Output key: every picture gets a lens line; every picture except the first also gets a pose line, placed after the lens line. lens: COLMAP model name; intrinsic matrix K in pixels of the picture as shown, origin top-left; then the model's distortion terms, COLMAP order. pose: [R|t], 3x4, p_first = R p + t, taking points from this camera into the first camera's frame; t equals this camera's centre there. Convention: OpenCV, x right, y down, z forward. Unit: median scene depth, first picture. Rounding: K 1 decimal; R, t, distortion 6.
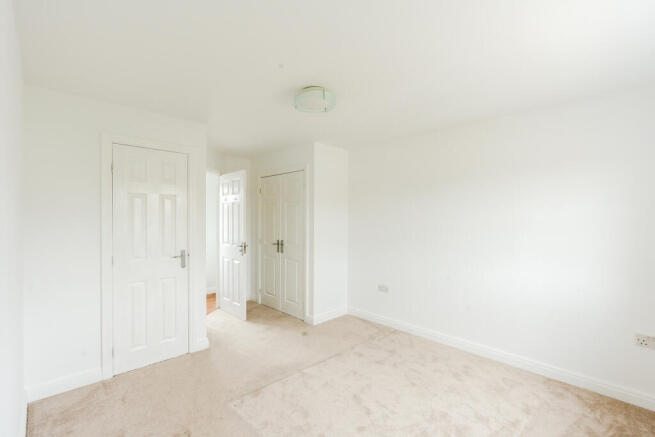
lens RADIAL K [[297.9, 0, 338.0], [0, 297.9, 222.4], [0, 0, 1]] dist [-0.014944, 0.001894]
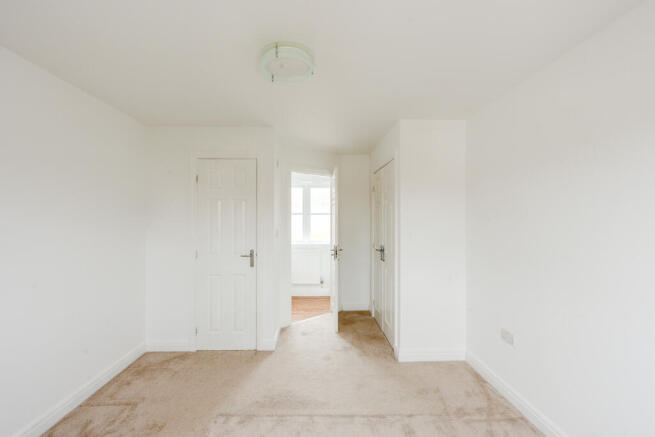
lens RADIAL K [[297.9, 0, 327.4], [0, 297.9, 216.3], [0, 0, 1]] dist [-0.014944, 0.001894]
pose [[0.720733, -0.007693, -0.693170, 0.394969], [-0.010782, 0.999693, -0.022306, -0.005947], [0.693129, 0.023550, 0.720429, 0.407227]]
